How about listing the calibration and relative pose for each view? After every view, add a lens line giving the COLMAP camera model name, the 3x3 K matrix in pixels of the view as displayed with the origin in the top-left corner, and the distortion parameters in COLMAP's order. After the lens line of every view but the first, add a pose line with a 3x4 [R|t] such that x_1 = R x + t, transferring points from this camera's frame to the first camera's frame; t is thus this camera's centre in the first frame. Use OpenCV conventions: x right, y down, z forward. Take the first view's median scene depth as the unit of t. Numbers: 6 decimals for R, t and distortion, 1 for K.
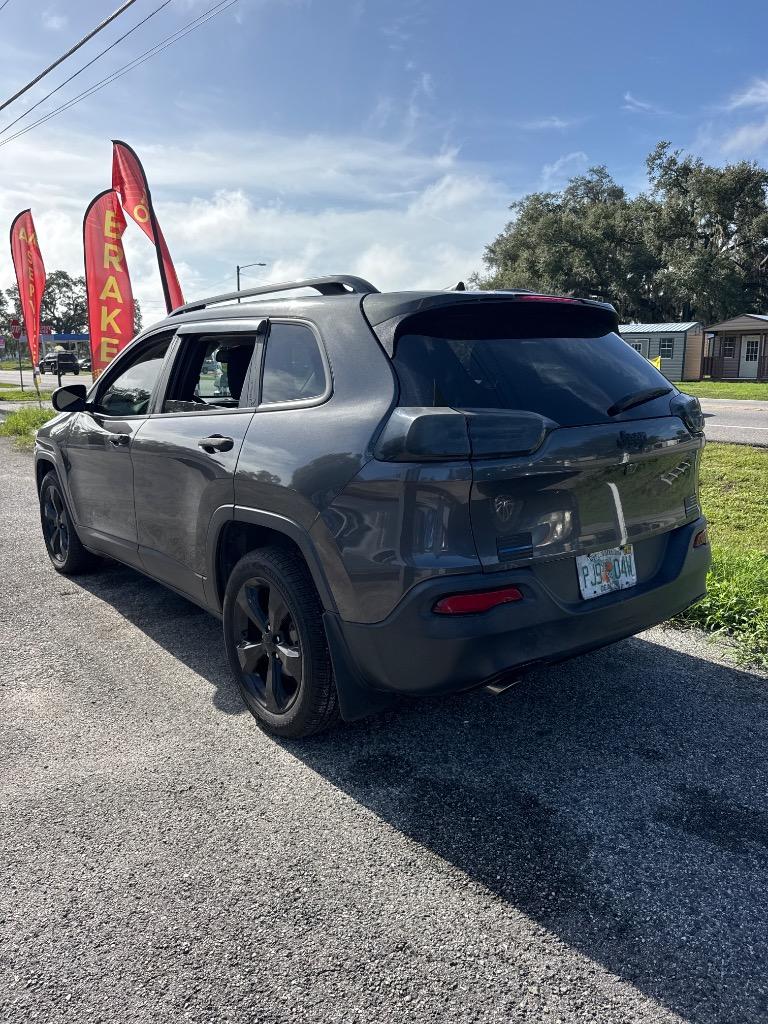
lens RADIAL K [[697.7, 0, 384.0], [0, 697.7, 512.0], [0, 0, 1]] dist [0.016786, -0.026972]
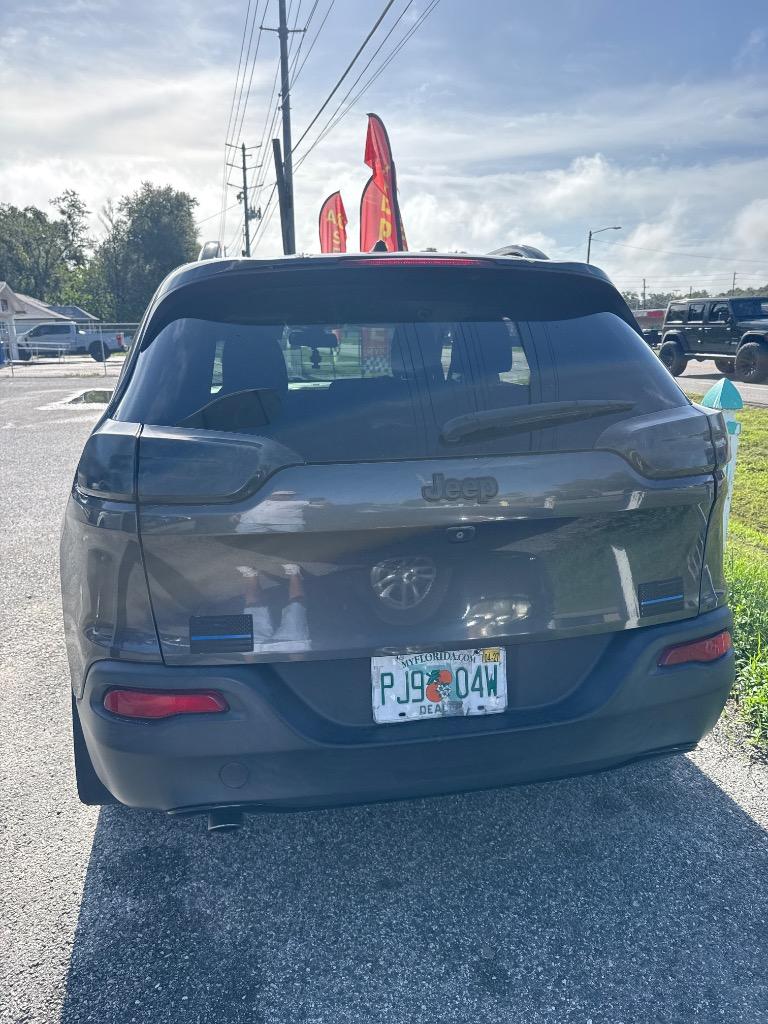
lens RADIAL K [[711.4, 0, 384.0], [0, 711.4, 512.0], [0, 0, 1]] dist [0.009481, -0.027323]
pose [[0.893208, 0.103995, -0.437453, 0.534599], [-0.088749, 0.994522, 0.055215, -0.103572], [0.440799, -0.010495, 0.897545, 0.382262]]
